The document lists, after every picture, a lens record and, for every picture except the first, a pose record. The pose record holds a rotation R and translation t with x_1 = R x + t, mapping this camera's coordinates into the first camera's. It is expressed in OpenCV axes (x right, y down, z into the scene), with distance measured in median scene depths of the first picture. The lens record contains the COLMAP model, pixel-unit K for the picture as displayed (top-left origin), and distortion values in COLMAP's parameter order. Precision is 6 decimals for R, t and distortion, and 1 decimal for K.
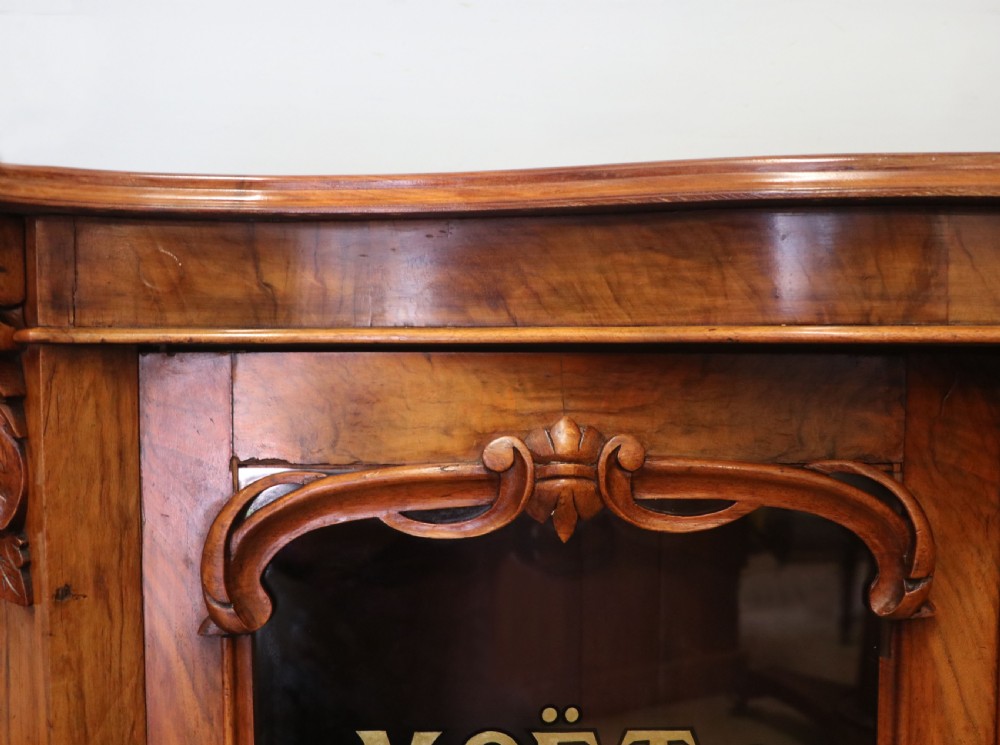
lens RADIAL K [[1012.3, 0, 564.9], [0, 1012.3, 408.2], [0, 0, 1]] dist [-0.104672, 0.000000]
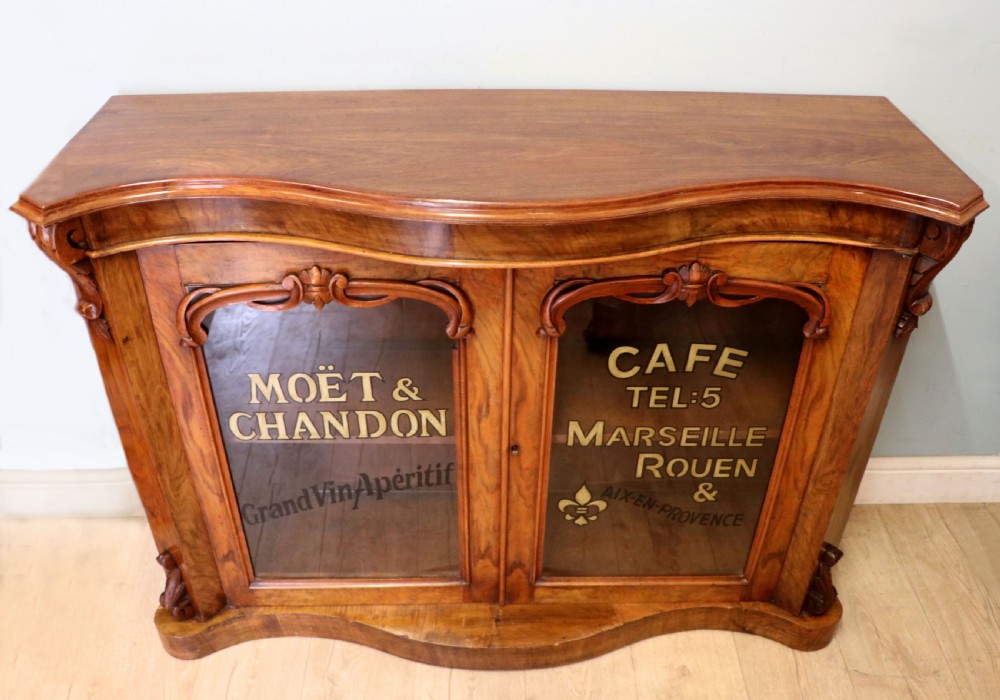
lens RADIAL K [[900.4, 0, 494.6], [0, 900.4, 366.7], [0, 0, 1]] dist [-0.162664, 0.064357]
pose [[0.999923, -0.001701, 0.012314, 0.405183], [-0.005364, 0.834578, 0.550864, -0.972847], [-0.011214, -0.550888, 0.834504, -0.915354]]
